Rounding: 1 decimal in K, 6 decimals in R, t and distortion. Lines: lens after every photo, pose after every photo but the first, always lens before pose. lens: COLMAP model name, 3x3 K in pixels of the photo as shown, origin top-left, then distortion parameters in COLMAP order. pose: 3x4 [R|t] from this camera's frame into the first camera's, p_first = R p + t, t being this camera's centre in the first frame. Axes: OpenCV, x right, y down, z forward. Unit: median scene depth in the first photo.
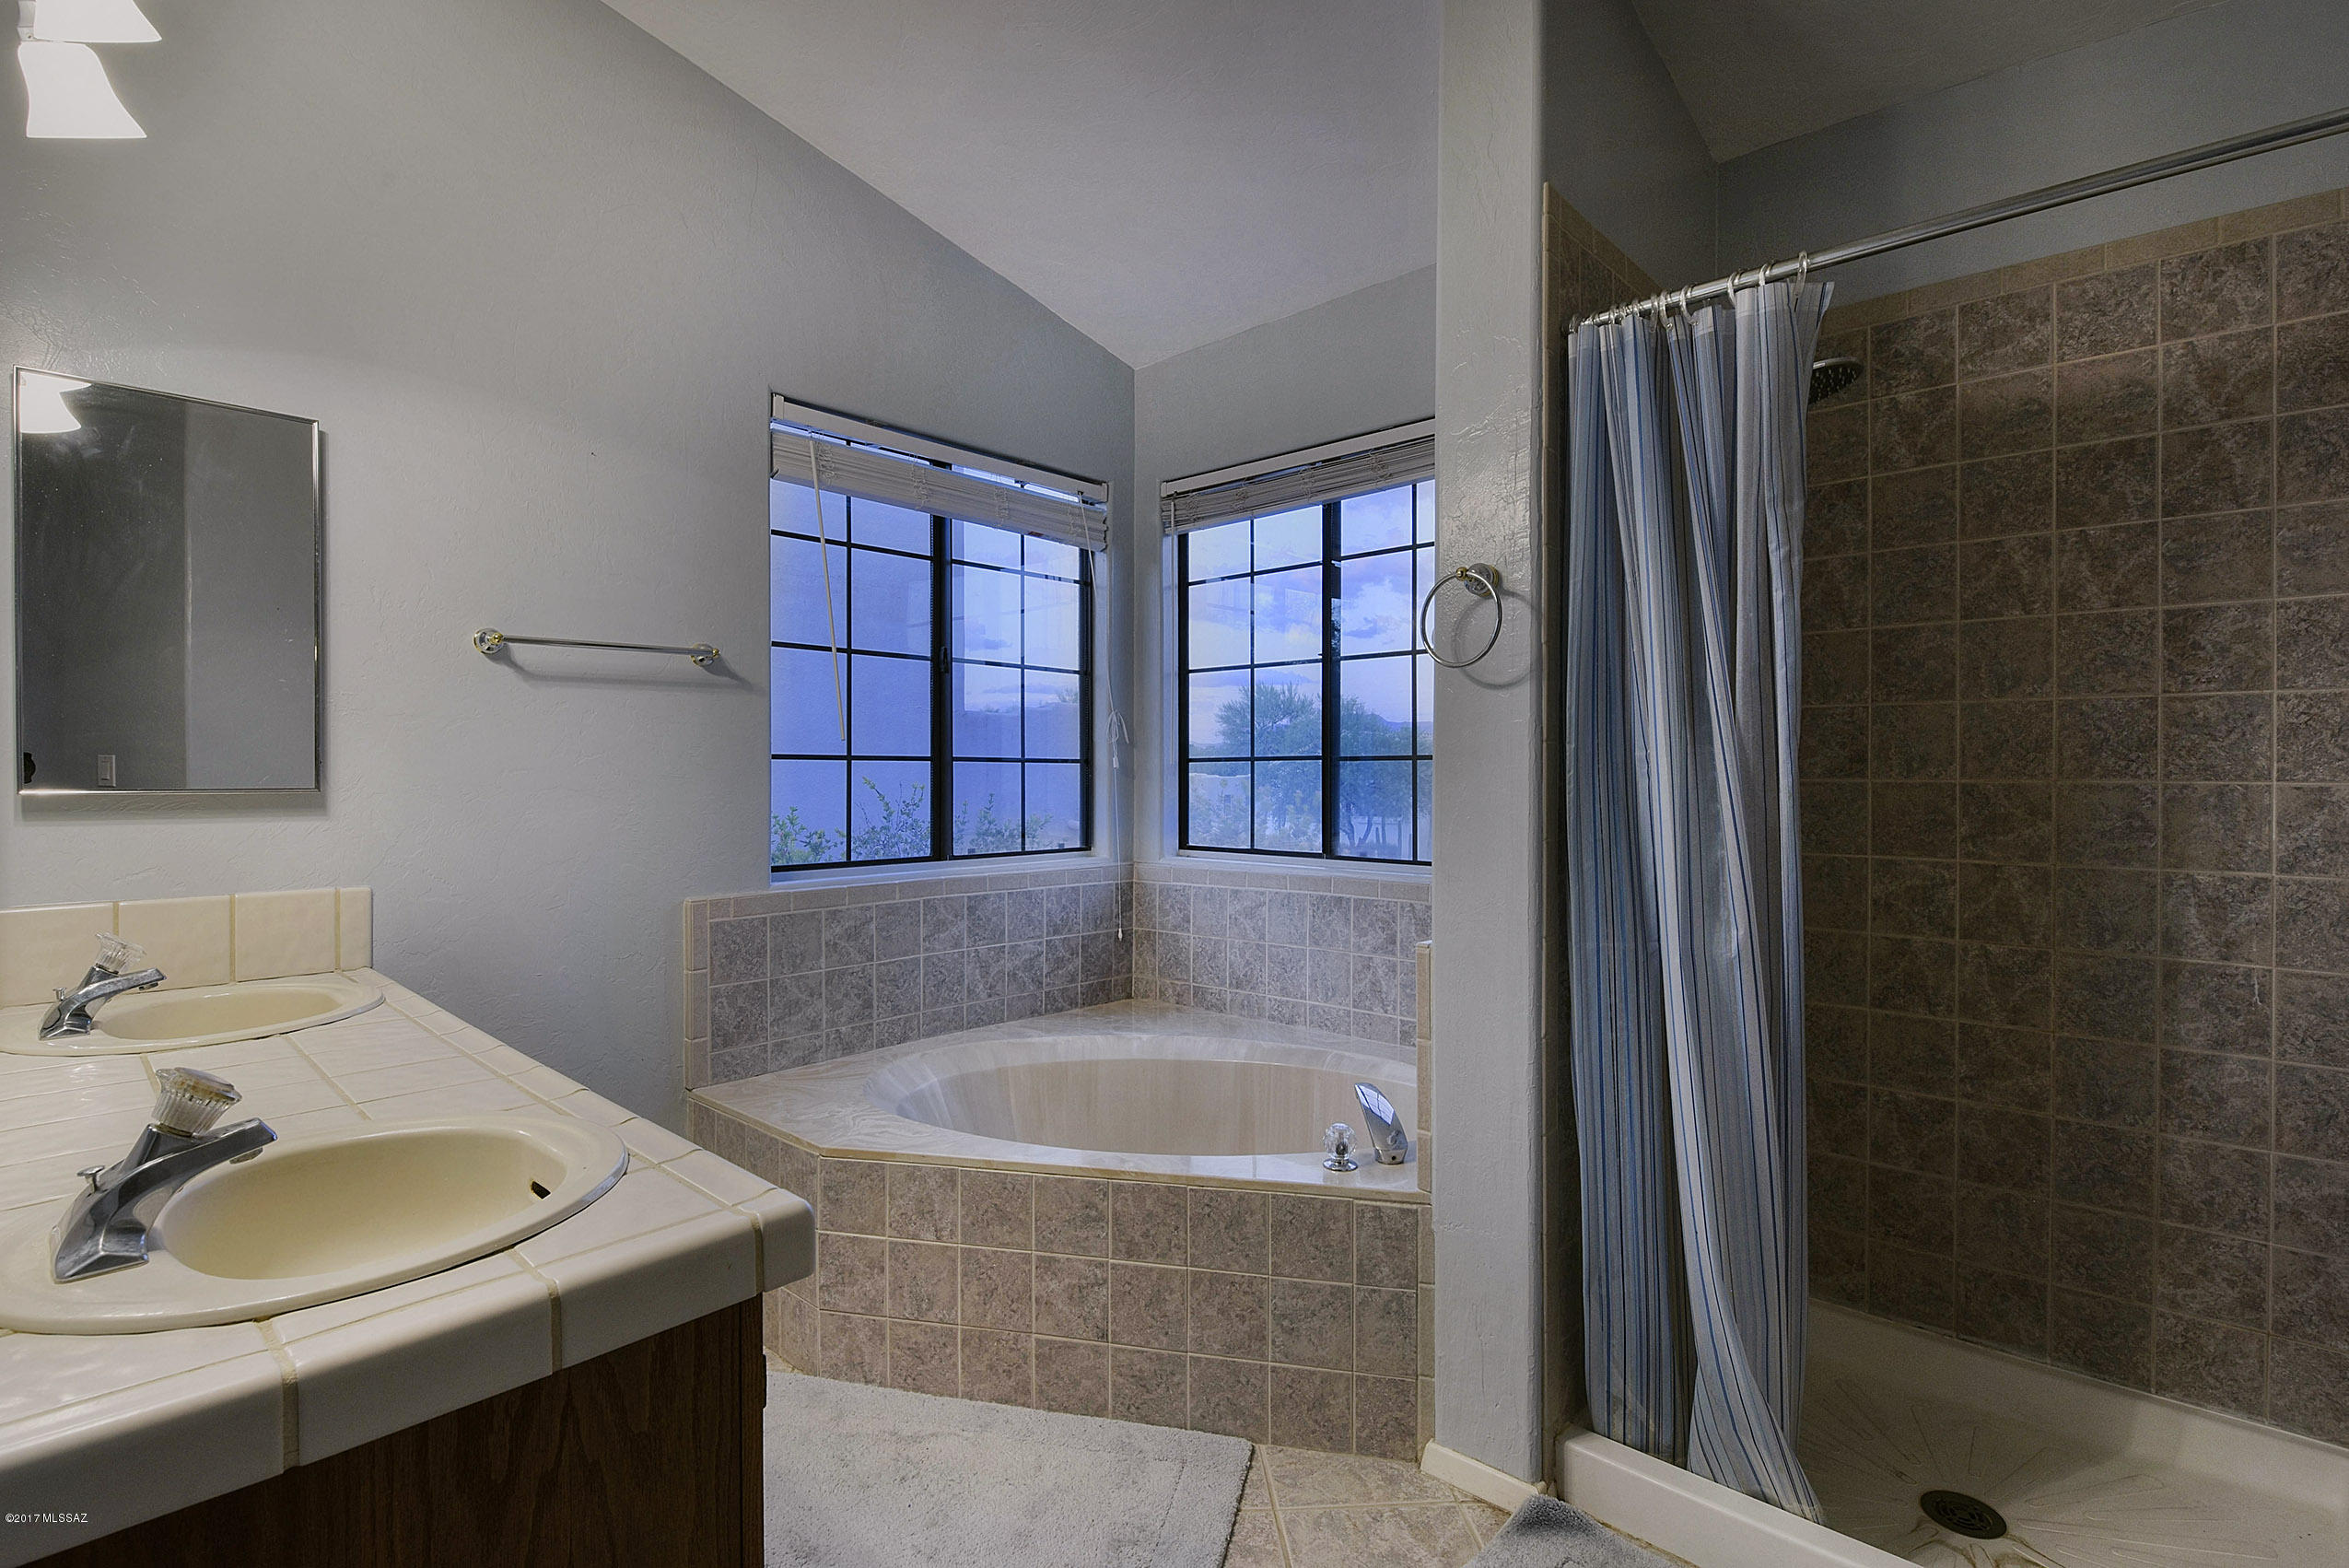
lens RADIAL K [[1089.2, 0, 1155.8], [0, 1089.2, 773.4], [0, 0, 1]] dist [-0.003890, -0.006319]
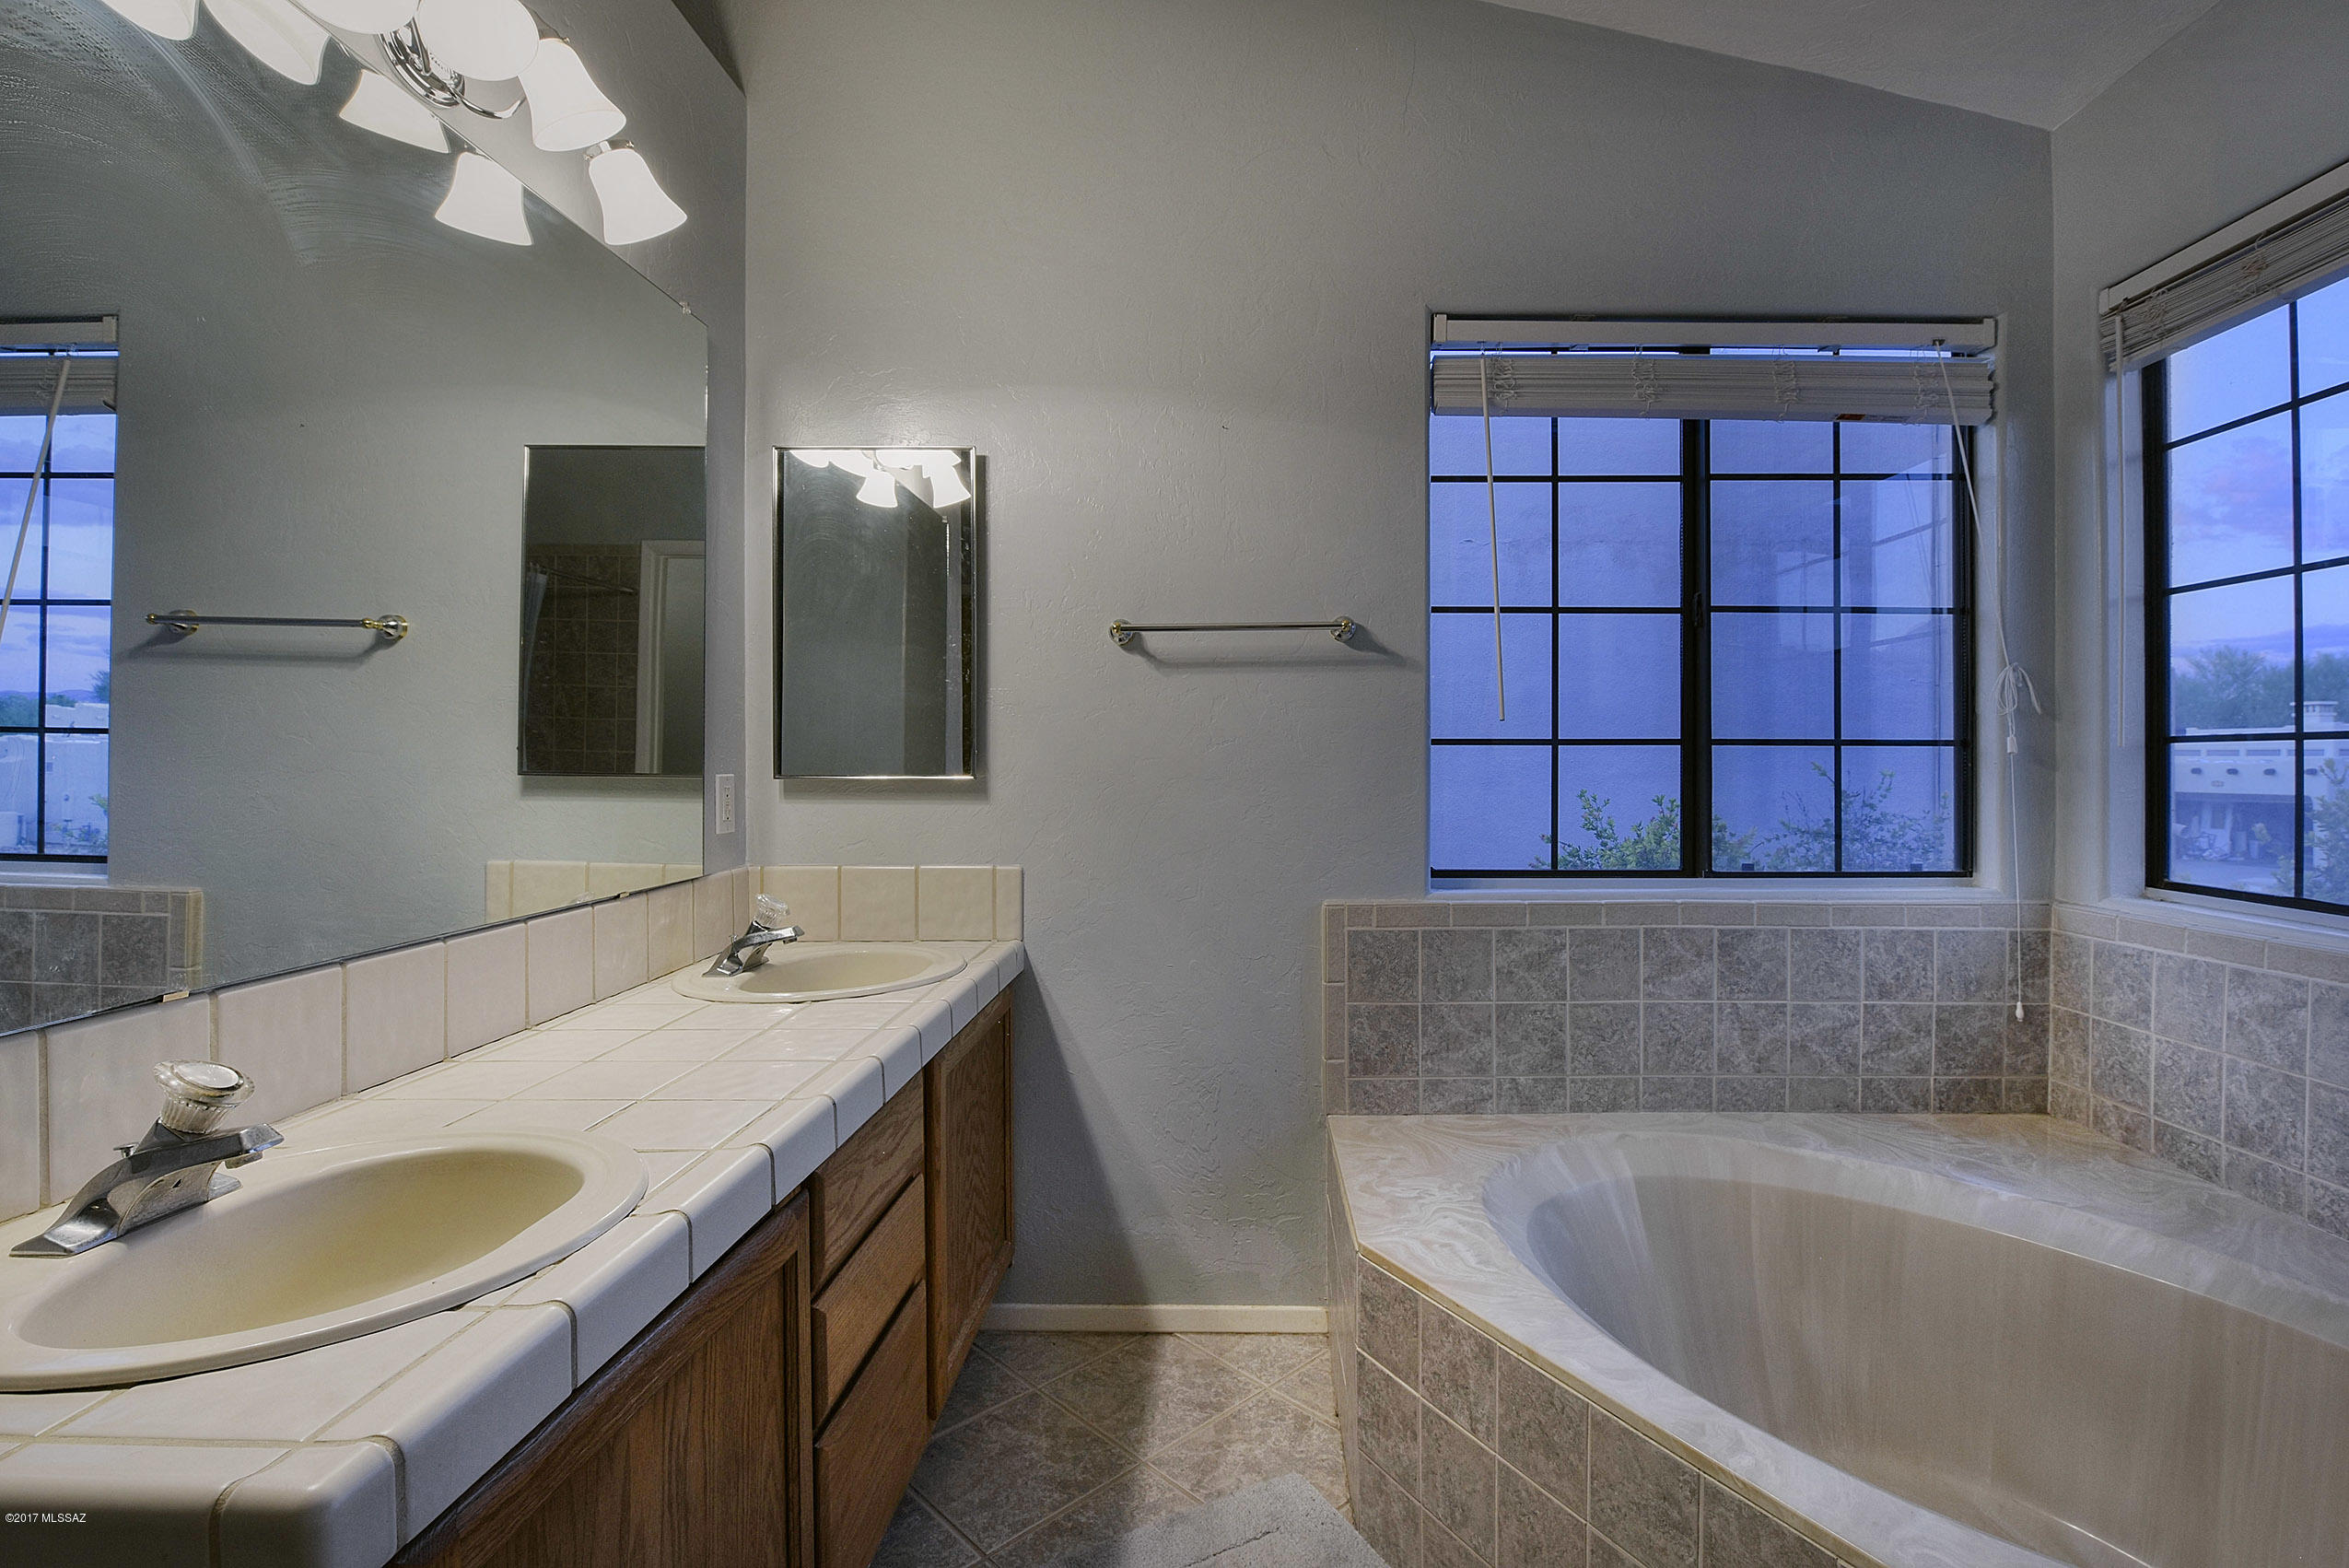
lens RADIAL K [[1089.2, 0, 1142.4], [0, 1089.2, 754.5], [0, 0, 1]] dist [-0.003890, -0.006319]
pose [[0.680559, -0.001280, -0.732692, 0.098486], [-0.000128, 0.999998, -0.001867, -0.003251], [0.732693, 0.001364, 0.680558, 0.217780]]
